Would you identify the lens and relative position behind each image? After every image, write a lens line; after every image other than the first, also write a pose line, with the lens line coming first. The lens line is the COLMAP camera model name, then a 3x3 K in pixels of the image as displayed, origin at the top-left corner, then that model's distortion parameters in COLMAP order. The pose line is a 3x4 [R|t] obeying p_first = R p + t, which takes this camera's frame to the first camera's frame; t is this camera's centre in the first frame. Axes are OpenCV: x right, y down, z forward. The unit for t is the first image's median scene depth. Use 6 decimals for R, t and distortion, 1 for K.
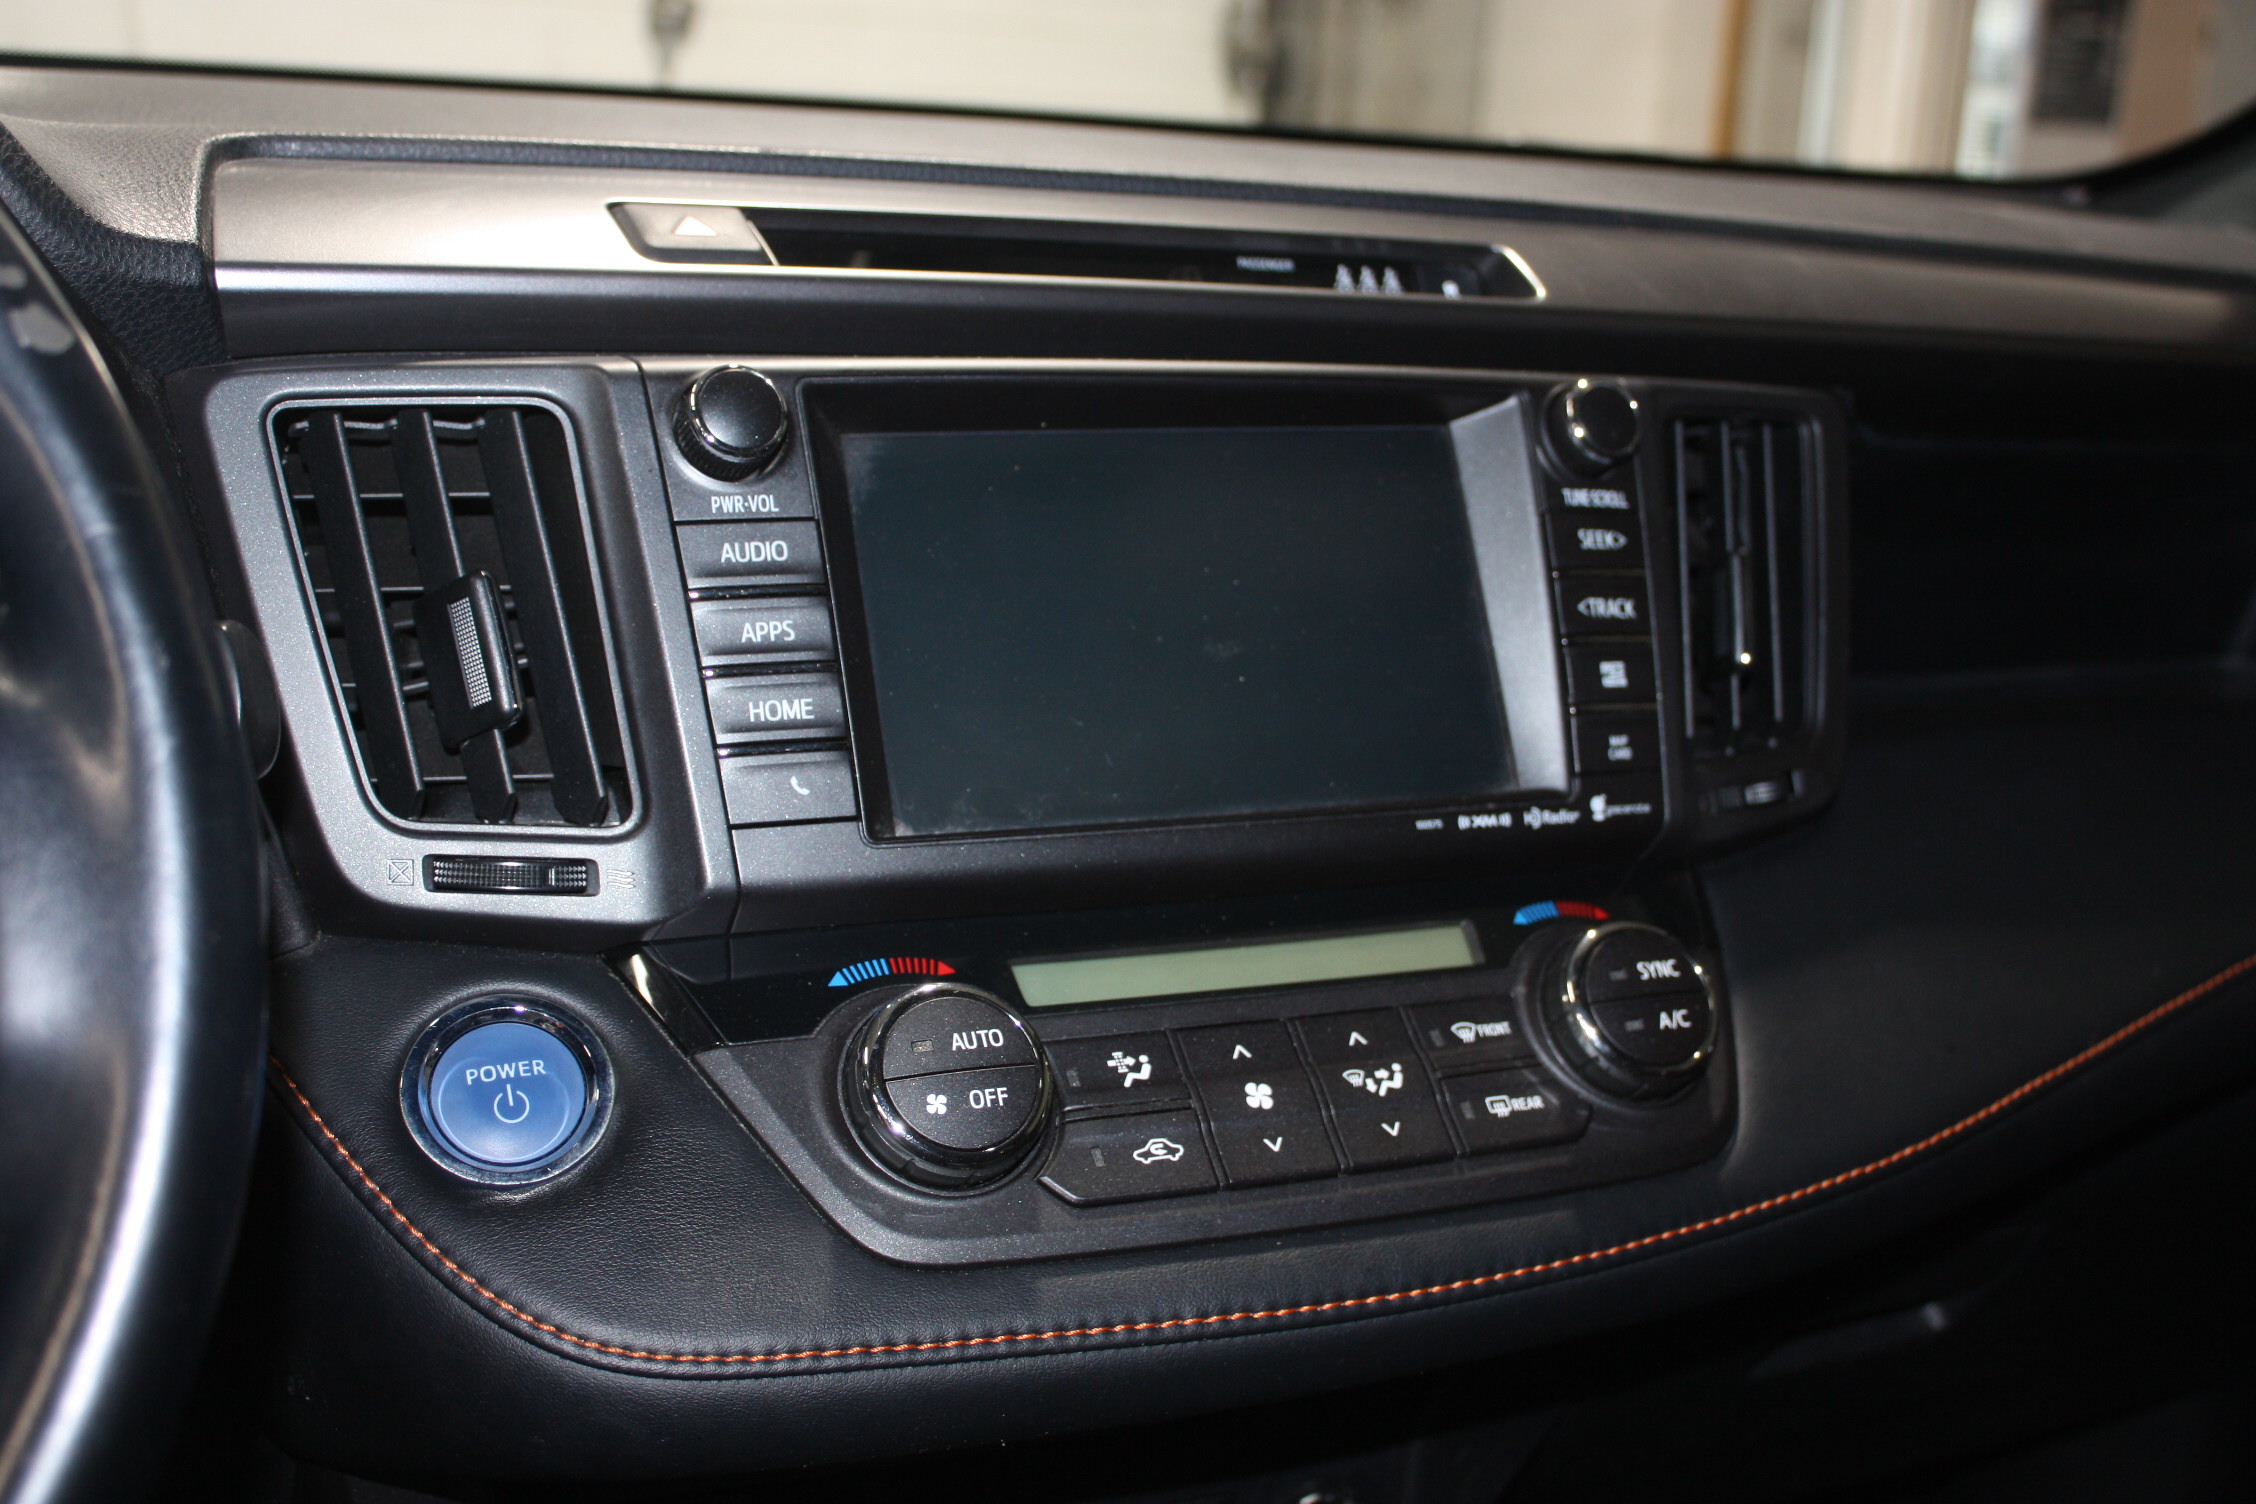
lens RADIAL K [[2737.9, 0, 1126.7], [0, 2737.9, 749.6], [0, 0, 1]] dist [-0.026785, 0.000000]
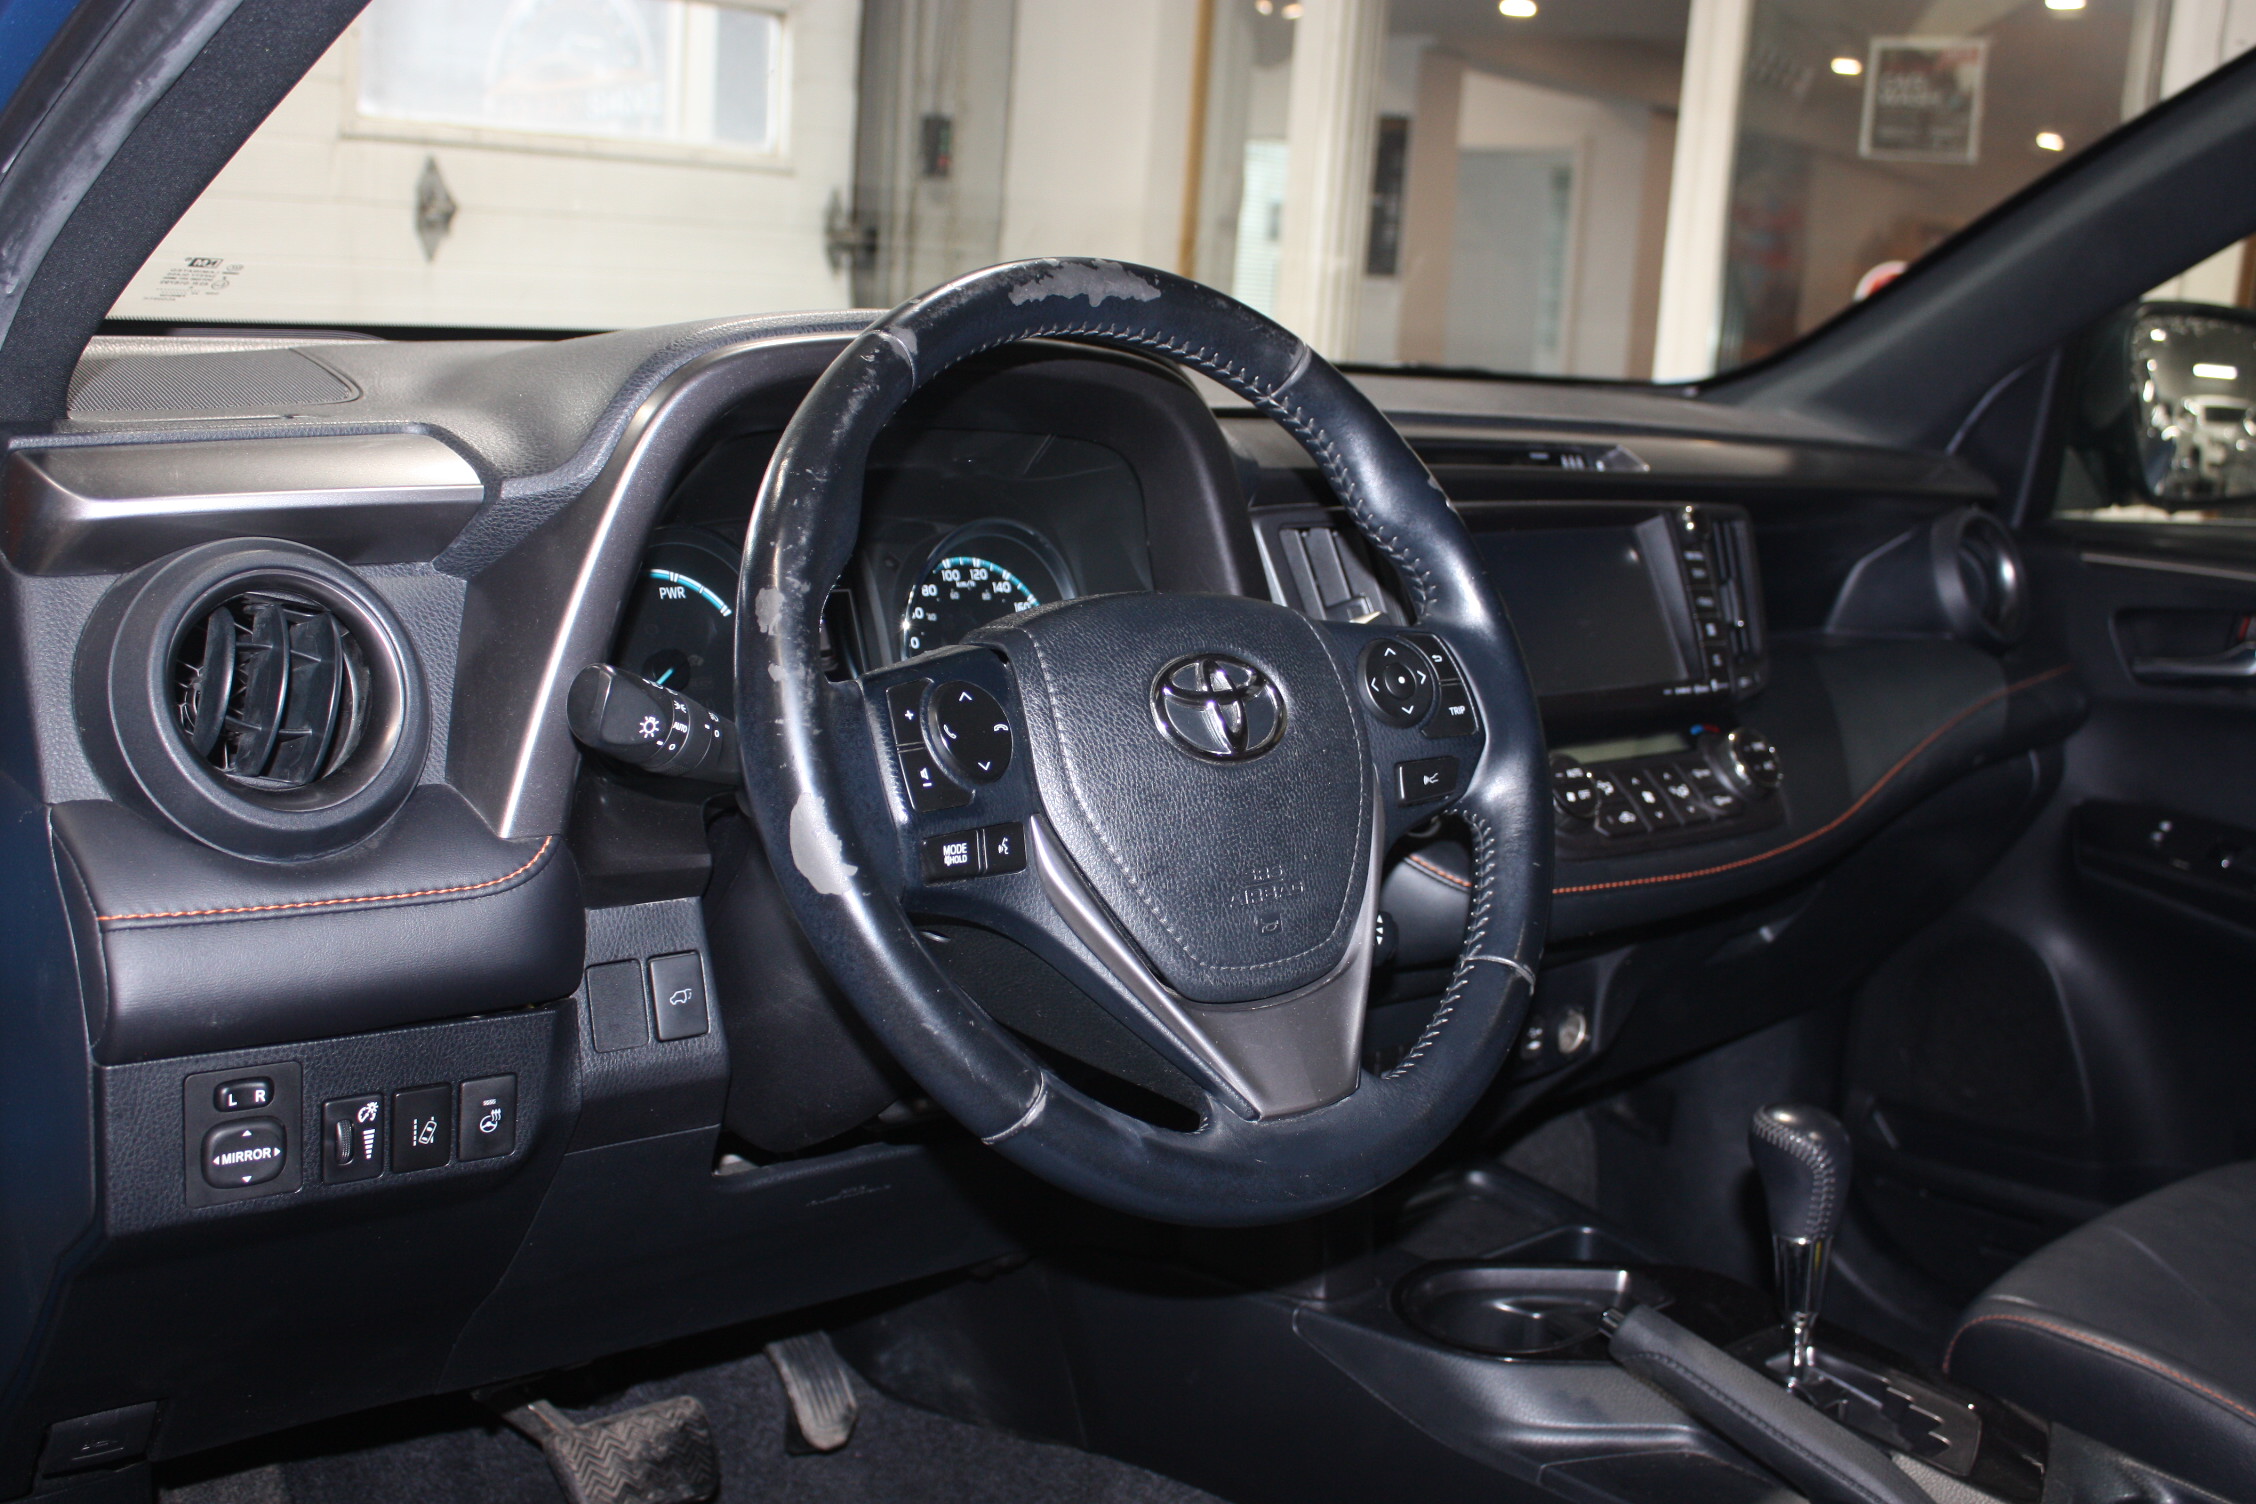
lens RADIAL K [[2410.3, 0, 1131.1], [0, 2410.3, 753.4], [0, 0, 1]] dist [-0.006278, 0.000000]
pose [[0.958488, -0.045400, 0.281497, -0.880508], [0.049735, 0.998728, -0.008268, 0.070579], [-0.280763, 0.021925, 0.959527, -0.844775]]
